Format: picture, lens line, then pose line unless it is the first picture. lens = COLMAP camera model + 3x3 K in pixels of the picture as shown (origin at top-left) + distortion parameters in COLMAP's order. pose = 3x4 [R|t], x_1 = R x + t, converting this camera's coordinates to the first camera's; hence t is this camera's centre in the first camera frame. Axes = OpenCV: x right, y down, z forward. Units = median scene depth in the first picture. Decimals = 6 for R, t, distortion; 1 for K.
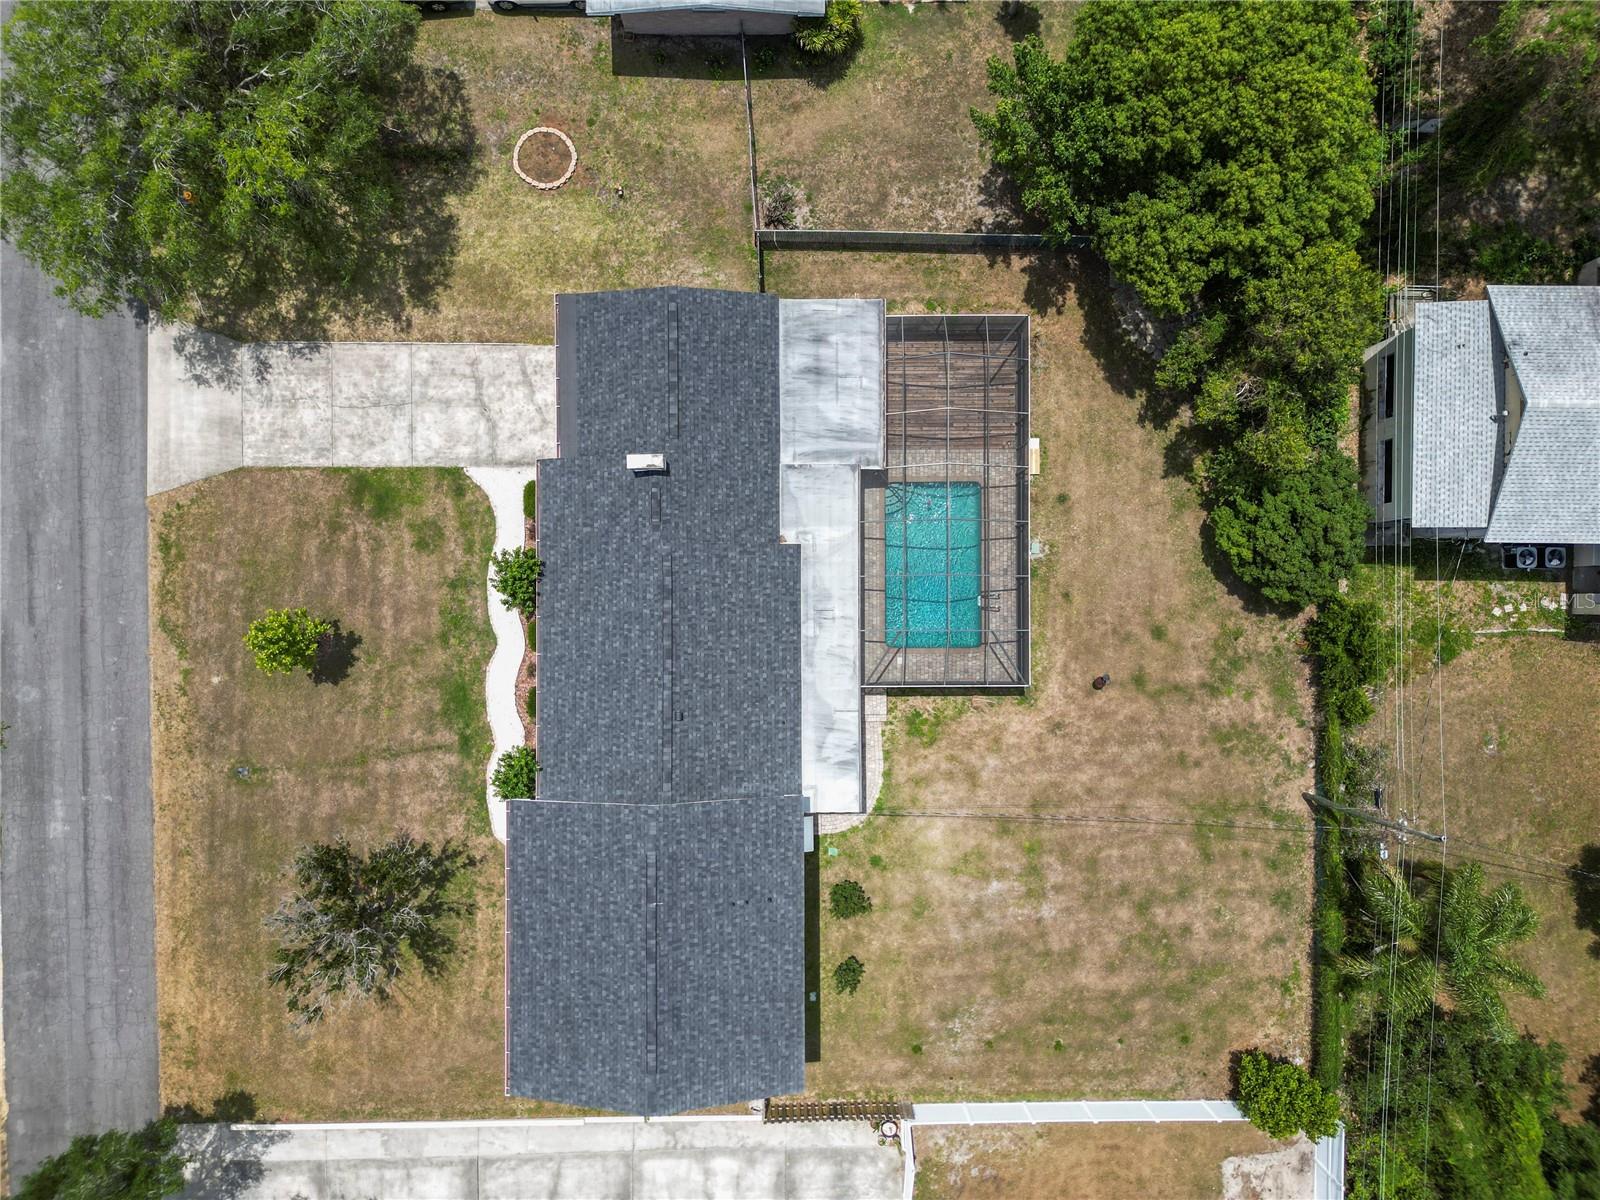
lens RADIAL K [[1117.0, 0, 792.4], [0, 1117.0, 601.1], [0, 0, 1]] dist [0.064640, -0.071905]
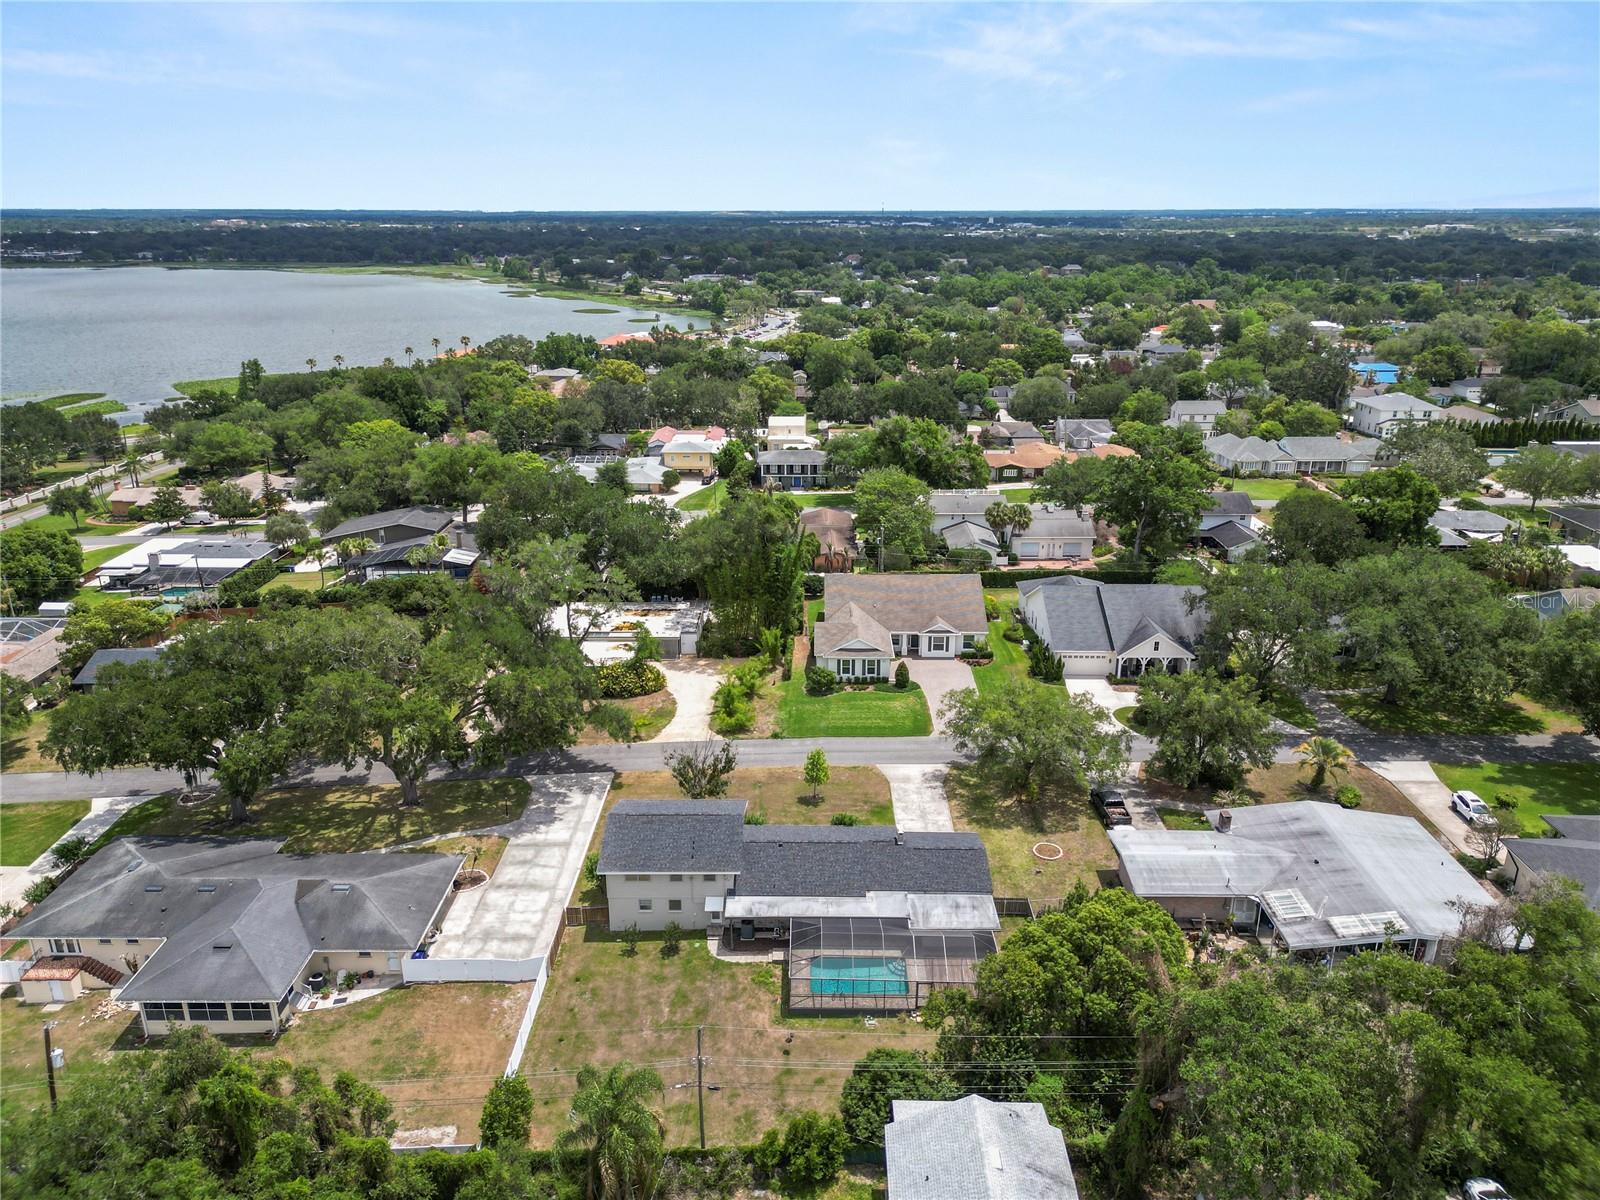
lens RADIAL K [[1117.0, 0, 792.4], [0, 1117.0, 601.1], [0, 0, 1]] dist [0.064640, -0.071905]
pose [[-0.022809, 0.322271, -0.946373, 1.603216], [-0.999731, -0.003423, 0.022929, 0.031972], [0.004150, 0.946641, 0.322262, -0.111911]]
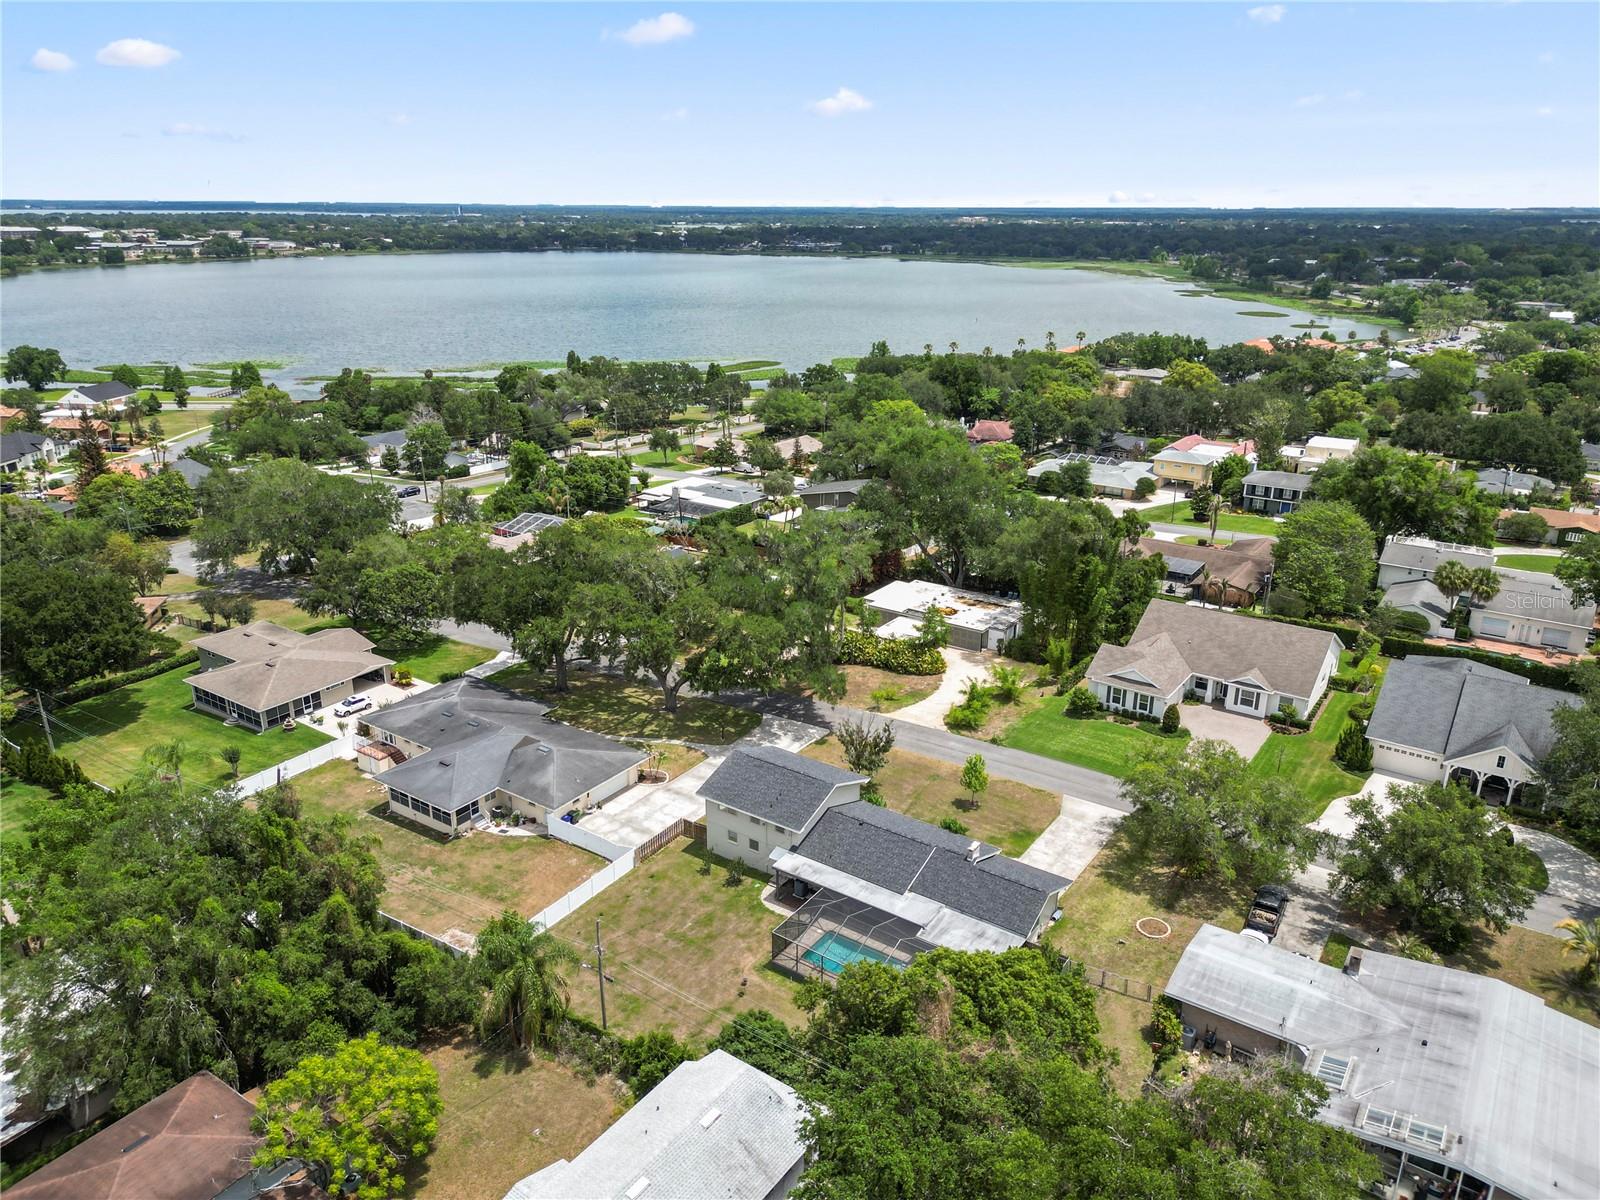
lens RADIAL K [[1117.0, 0, 792.4], [0, 1117.0, 601.1], [0, 0, 1]] dist [0.064640, -0.071905]
pose [[-0.582613, 0.261093, -0.769670, 1.409434], [-0.812732, -0.193309, 0.549635, -0.824033], [-0.005278, 0.945760, 0.324823, -0.111357]]
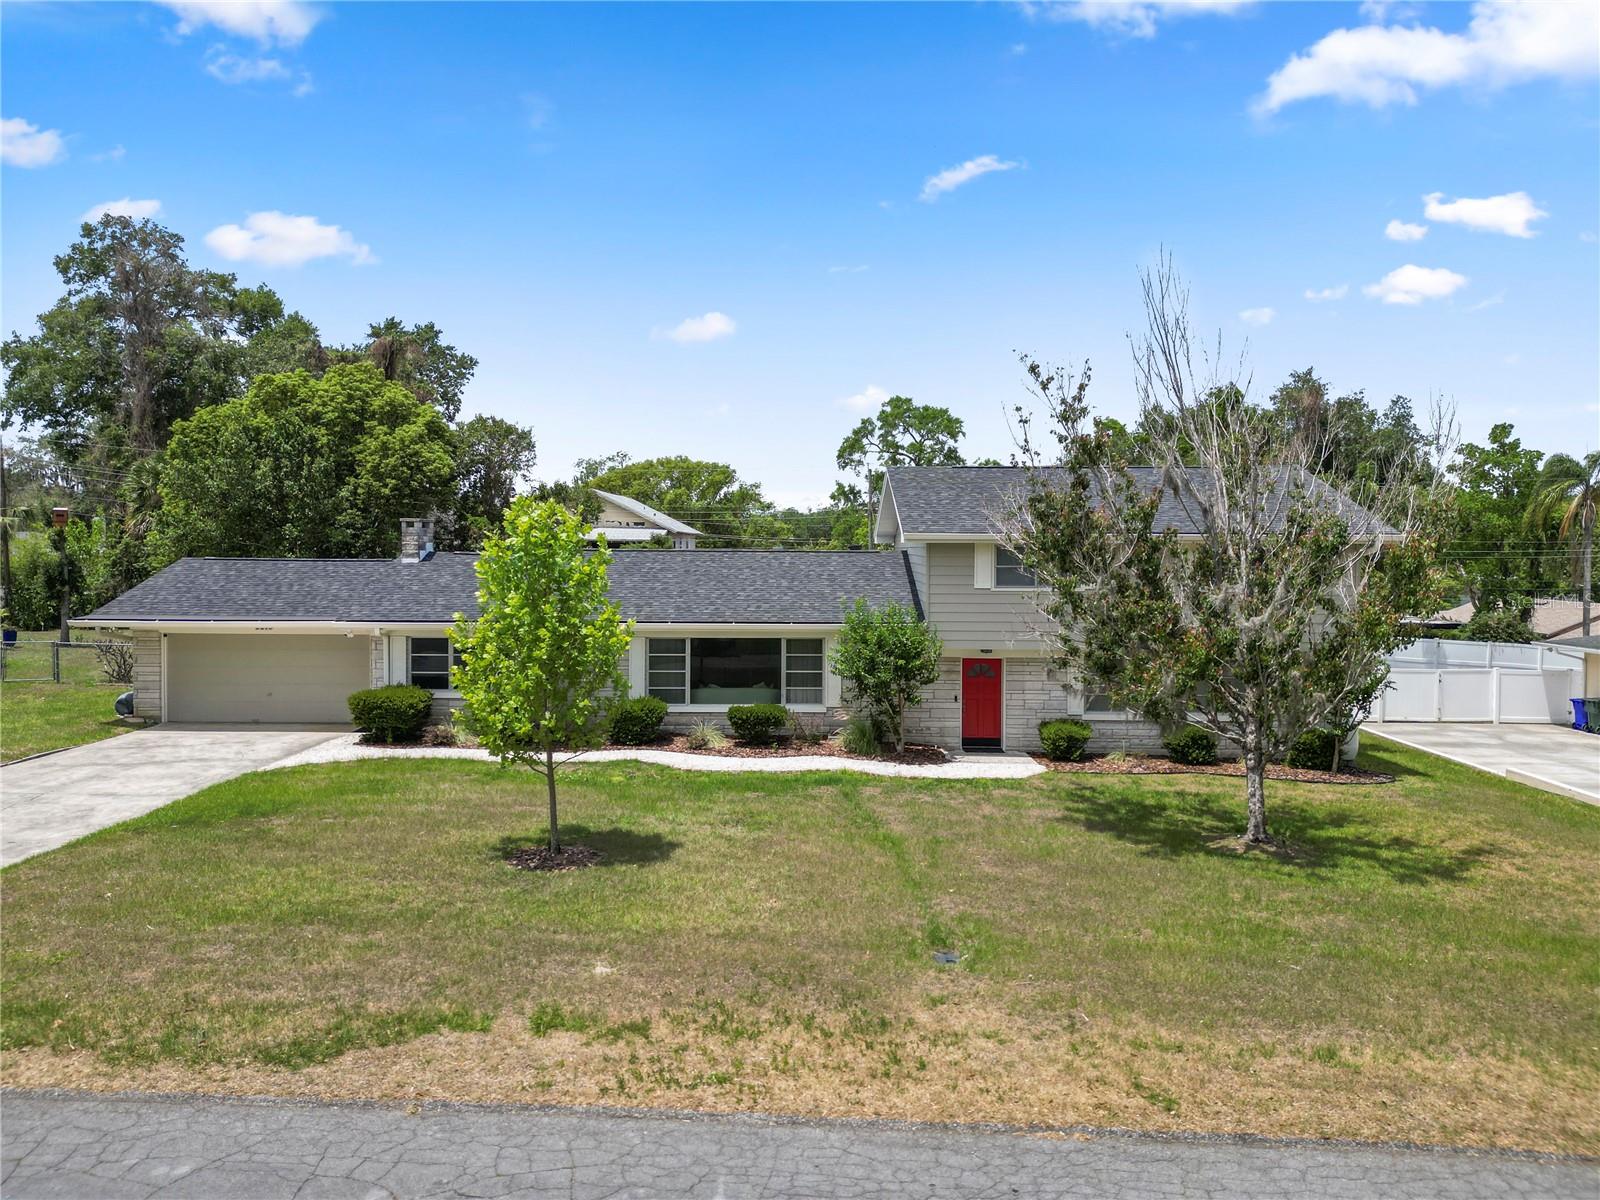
lens RADIAL K [[1117.0, 0, 792.4], [0, 1117.0, 601.1], [0, 0, 1]] dist [0.064640, -0.071905]
pose [[0.021725, -0.060479, 0.997933, -0.763565], [0.999731, 0.009366, -0.021197, 0.118355], [-0.008065, 0.998126, 0.060666, 0.898894]]
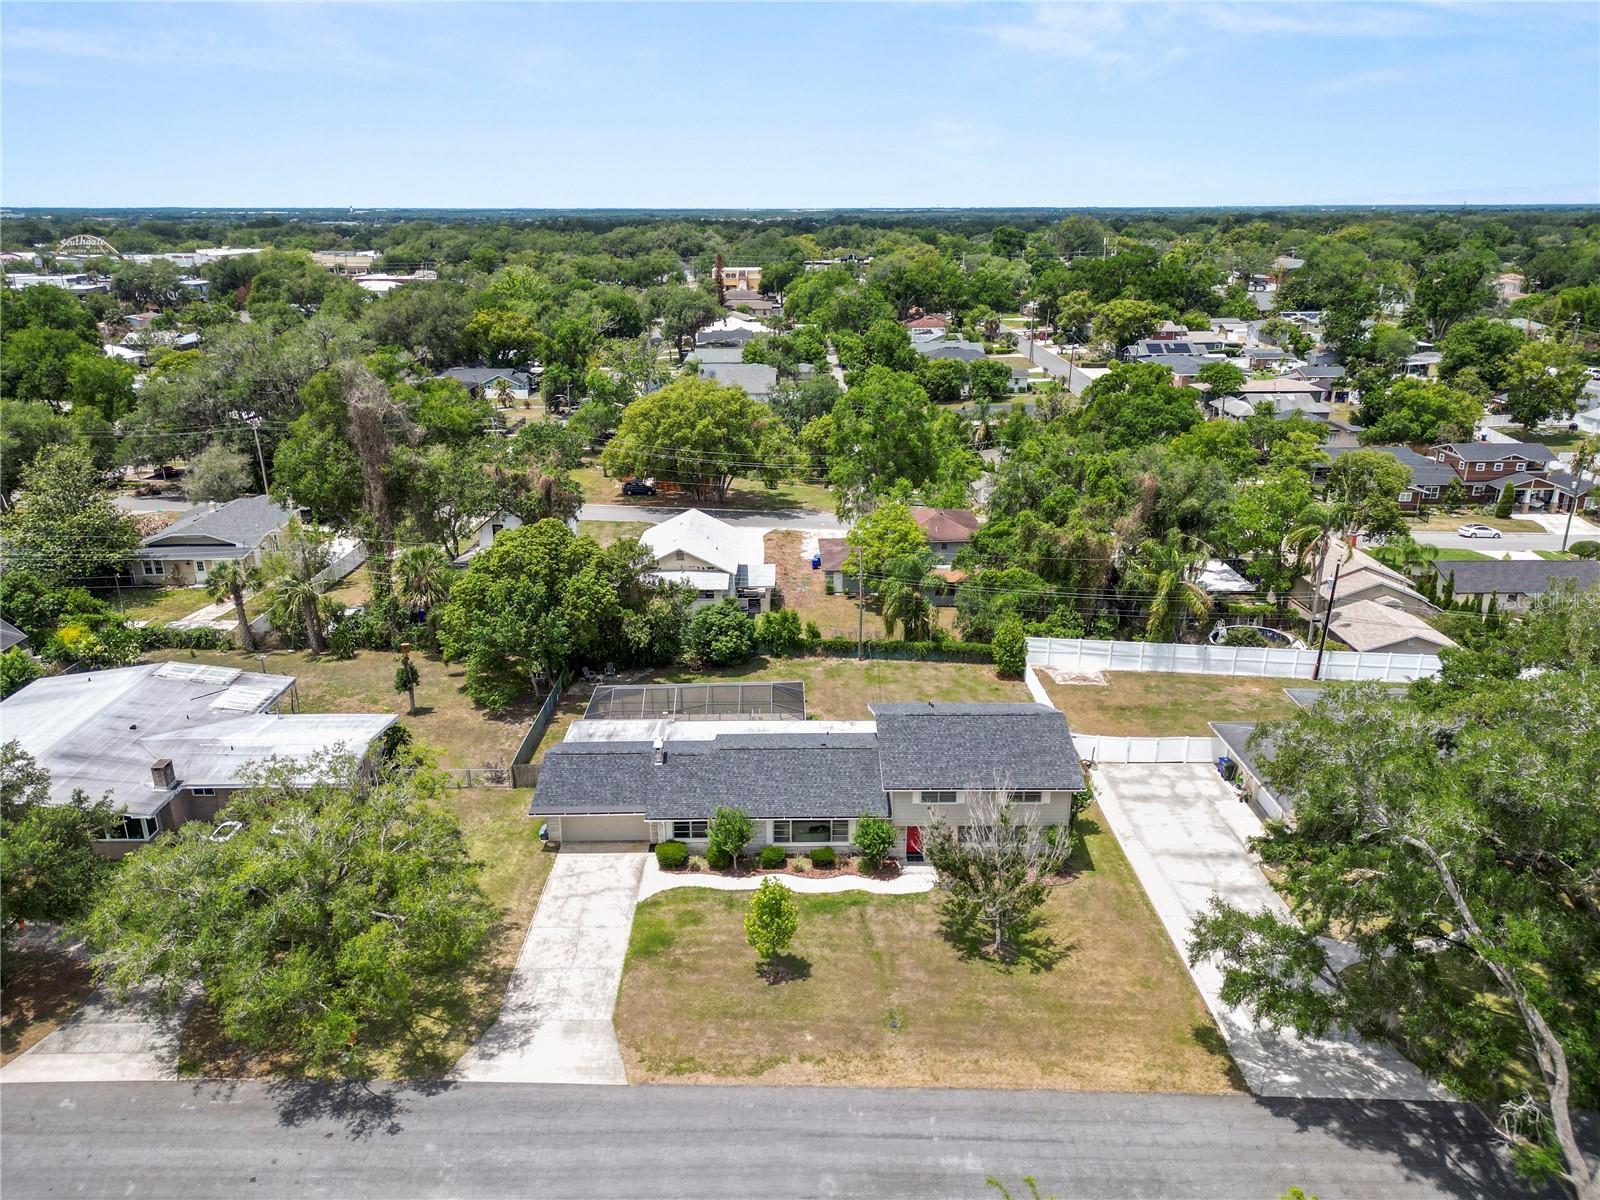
lens RADIAL K [[1117.0, 0, 792.4], [0, 1117.0, 601.1], [0, 0, 1]] dist [0.064640, -0.071905]
pose [[-0.004530, -0.347270, 0.937754, -1.361437], [0.999984, 0.001565, 0.005410, 0.047865], [-0.003346, 0.937764, 0.347258, 0.246552]]
